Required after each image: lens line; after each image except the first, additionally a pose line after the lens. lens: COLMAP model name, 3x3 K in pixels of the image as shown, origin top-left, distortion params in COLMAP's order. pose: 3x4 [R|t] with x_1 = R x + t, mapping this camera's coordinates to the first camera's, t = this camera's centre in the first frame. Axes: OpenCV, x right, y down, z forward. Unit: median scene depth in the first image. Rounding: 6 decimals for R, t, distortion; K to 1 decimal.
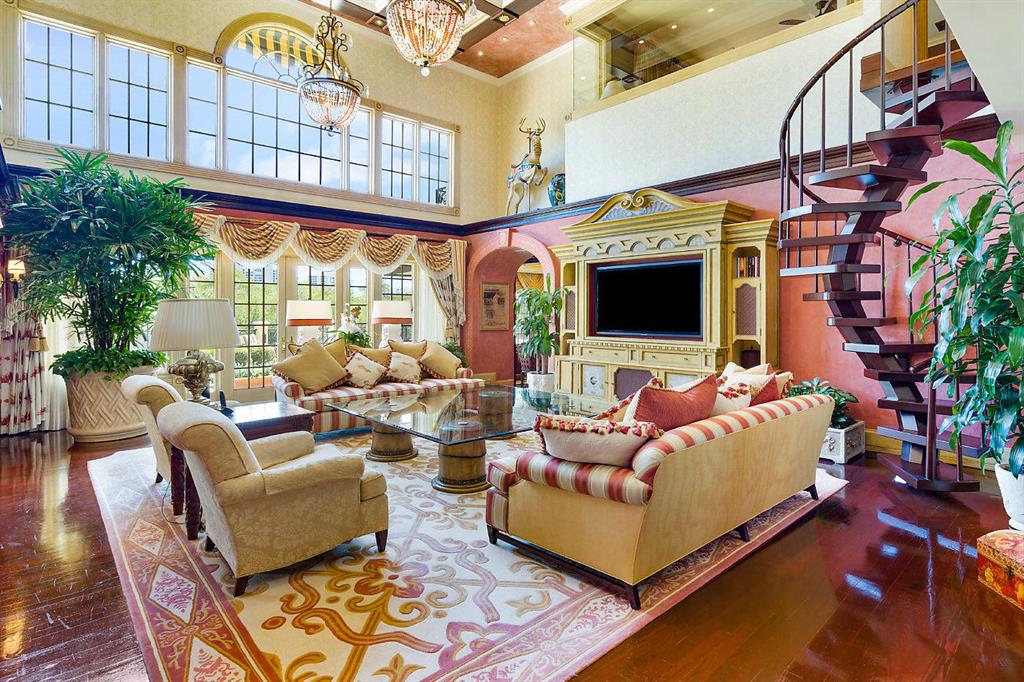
lens RADIAL K [[506.9, 0, 515.7], [0, 506.9, 314.6], [0, 0, 1]] dist [-0.002232, -0.000419]
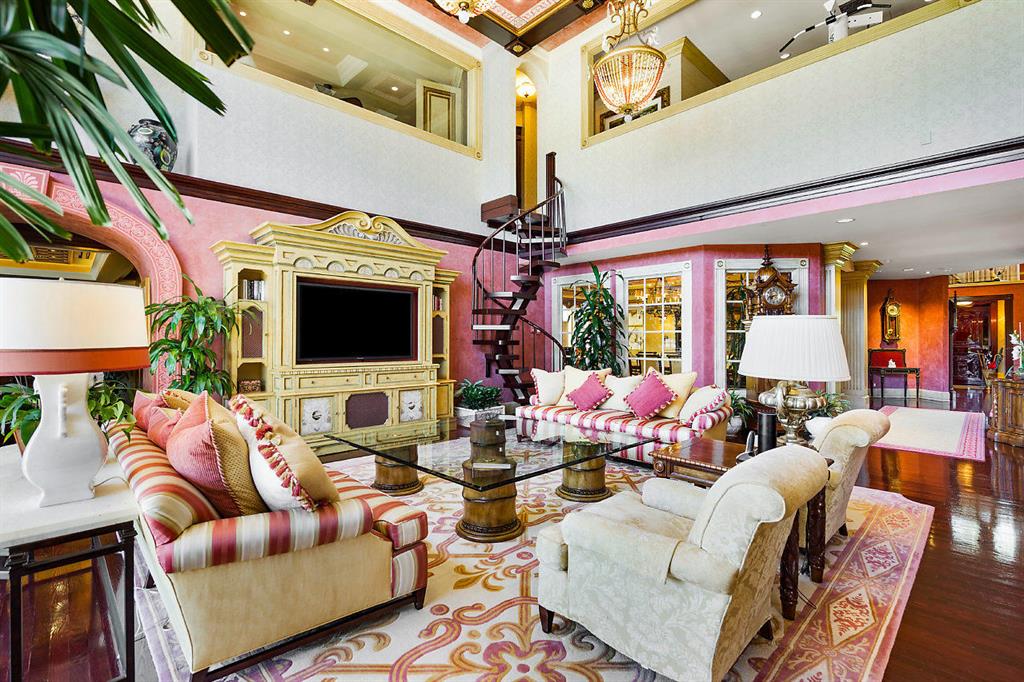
lens RADIAL K [[464.9, 0, 506.9], [0, 464.9, 354.3], [0, 0, 1]] dist [-0.003465, 0.000256]
pose [[-0.016450, -0.038139, 0.999137, -0.761547], [-0.002759, 0.999270, 0.038099, -0.004835], [-0.999861, -0.002130, -0.016543, 0.824250]]
